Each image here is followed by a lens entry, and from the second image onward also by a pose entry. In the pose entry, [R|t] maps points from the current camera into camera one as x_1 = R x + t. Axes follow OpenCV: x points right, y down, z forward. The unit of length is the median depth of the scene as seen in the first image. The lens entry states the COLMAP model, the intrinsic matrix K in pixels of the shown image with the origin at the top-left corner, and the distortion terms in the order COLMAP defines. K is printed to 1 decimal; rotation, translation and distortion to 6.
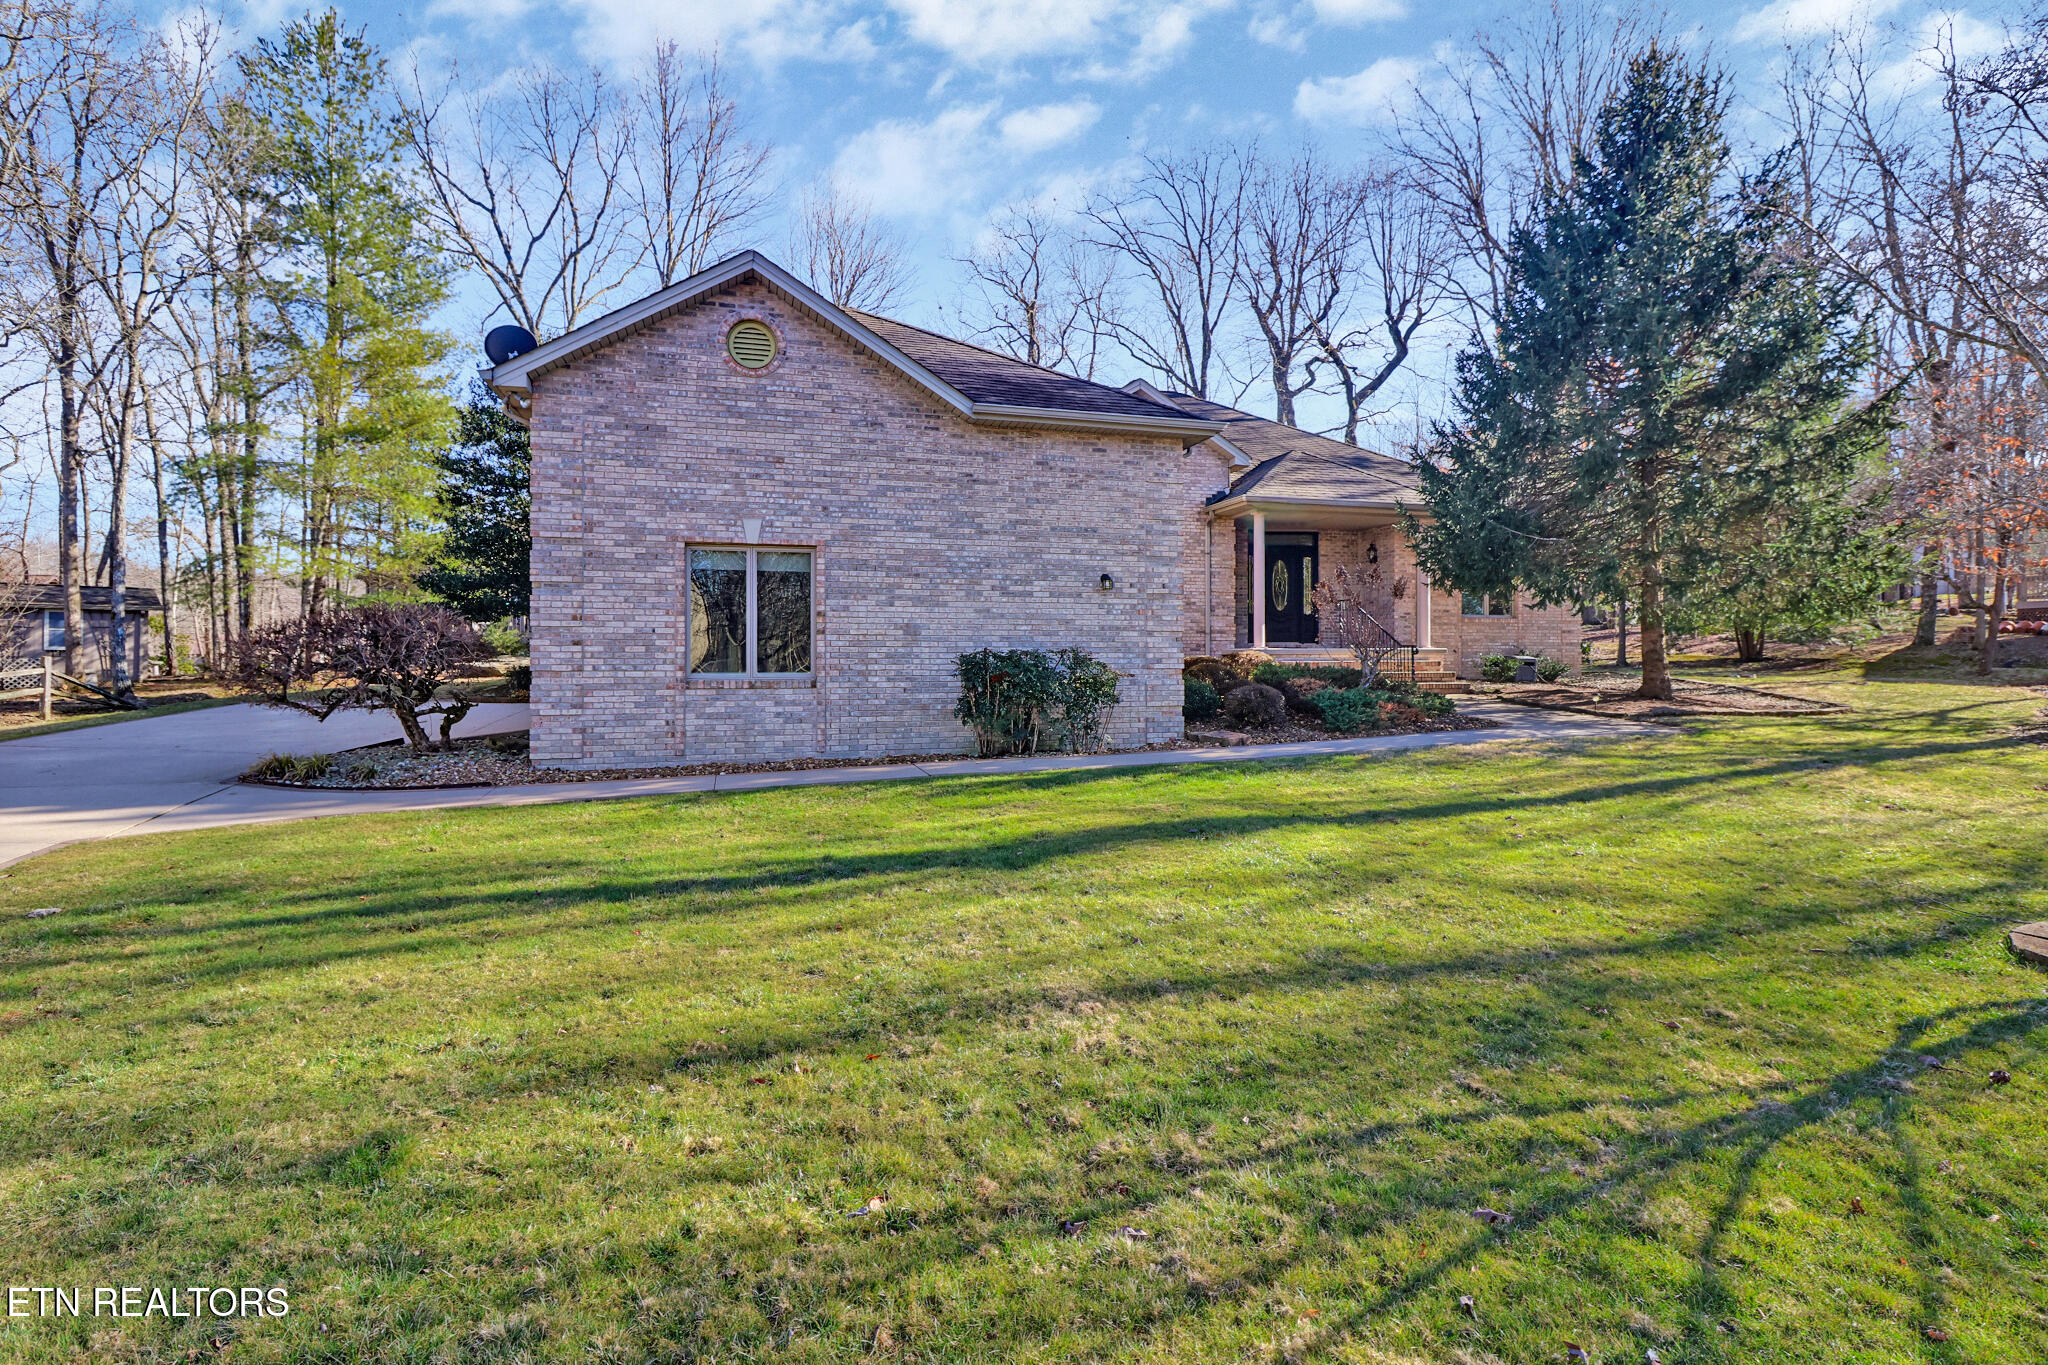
lens RADIAL K [[1054.4, 0, 1035.3], [0, 1054.4, 670.0], [0, 0, 1]] dist [0.004404, -0.000919]
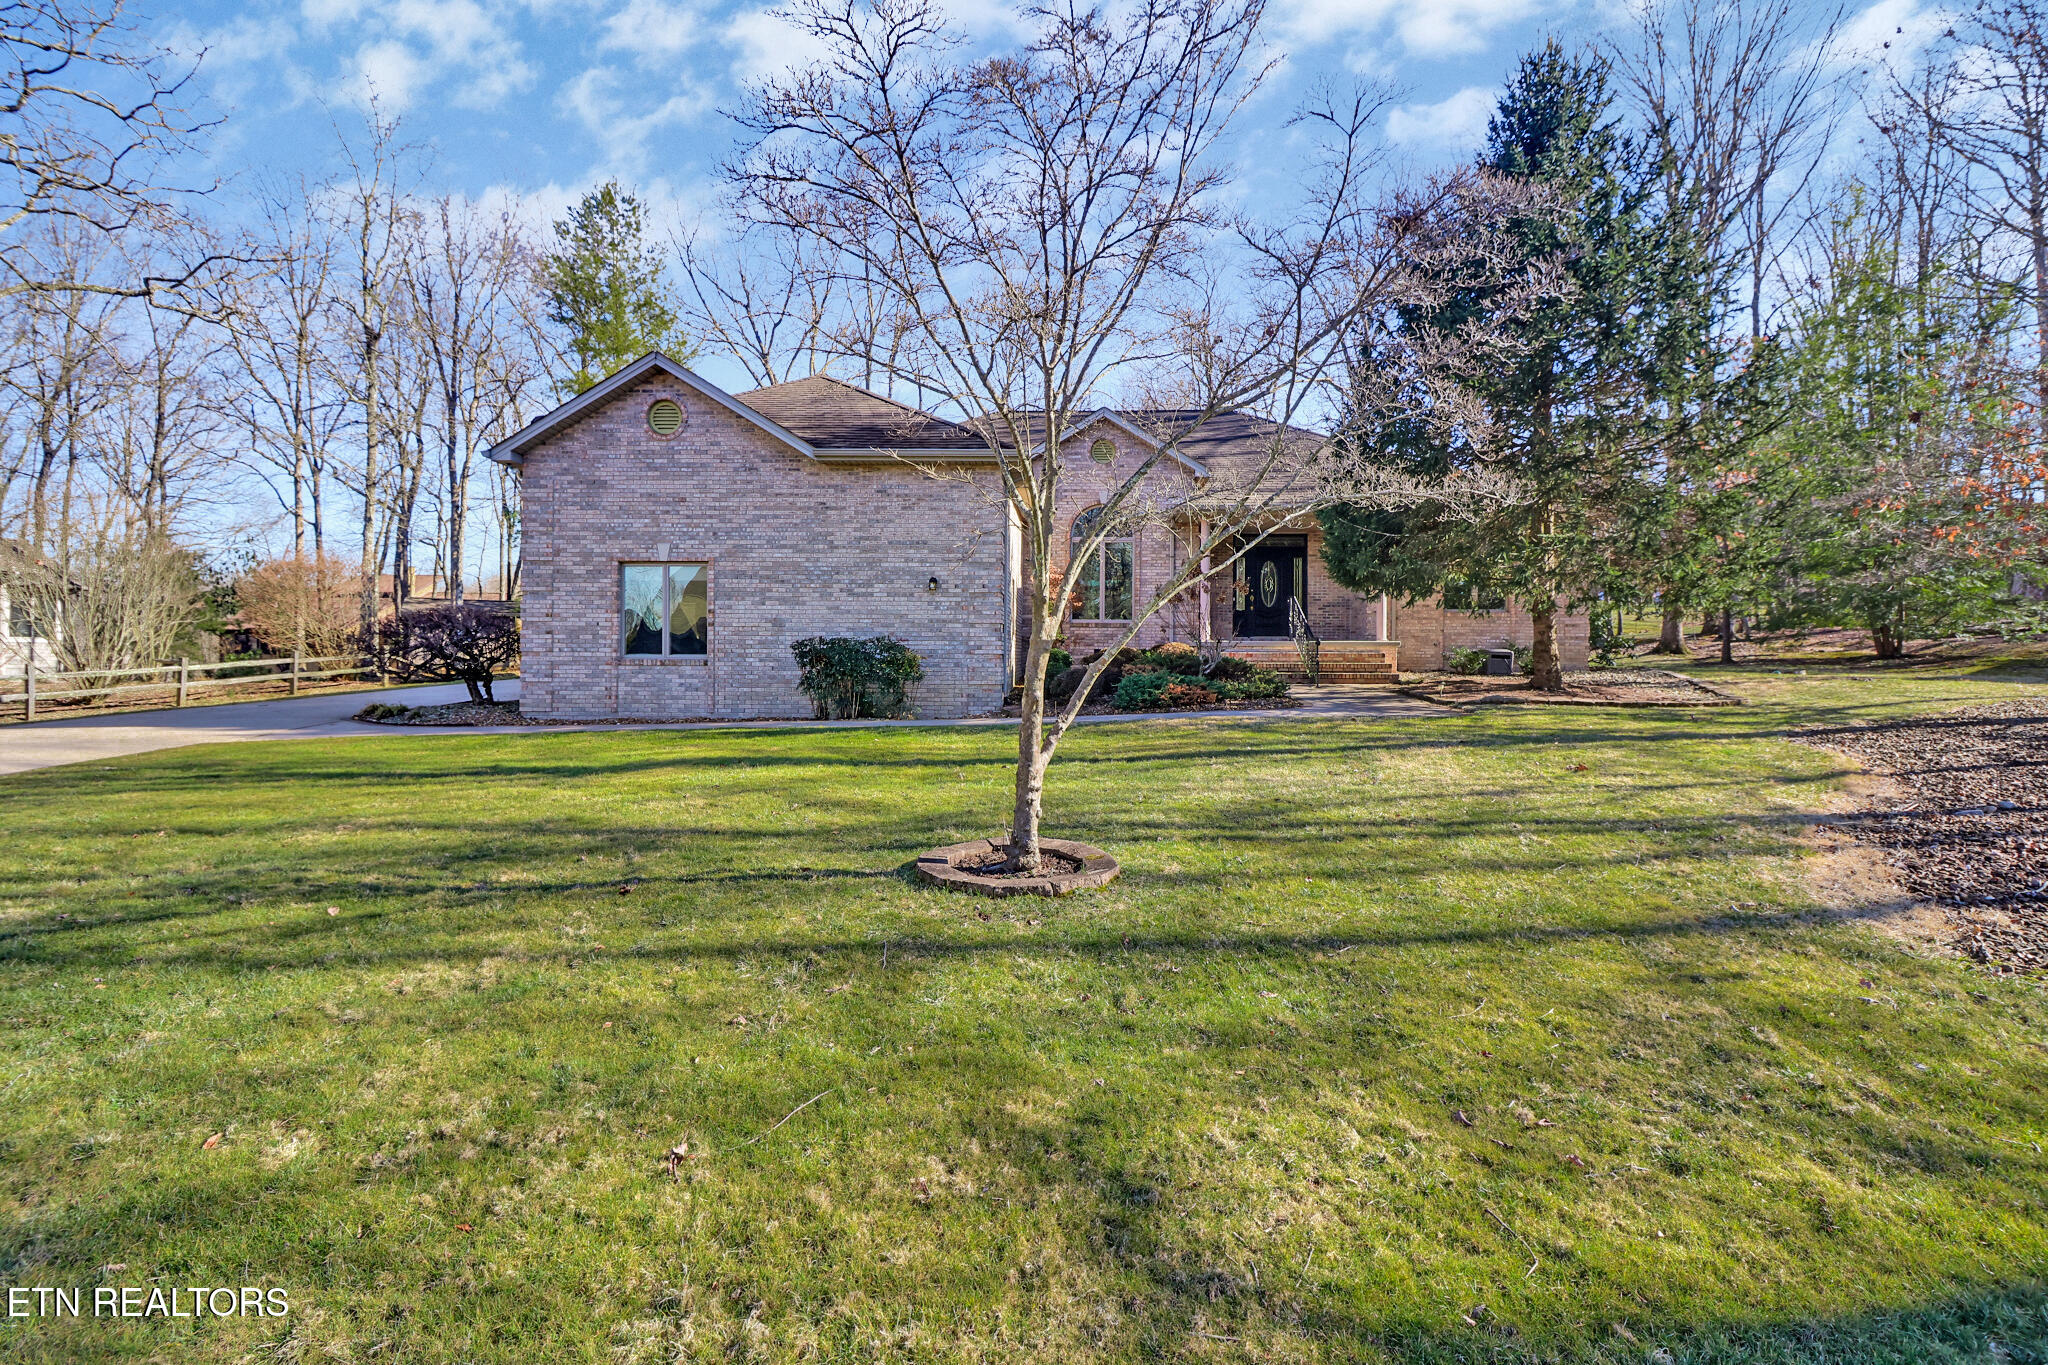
lens RADIAL K [[968.2, 0, 1036.0], [0, 968.2, 673.8], [0, 0, 1]] dist [-0.019701, -0.000382]
pose [[0.954405, 0.009022, -0.298379, 0.560928], [-0.007640, 0.999954, 0.005799, 0.016902], [0.298418, -0.003255, 0.954430, -0.063386]]
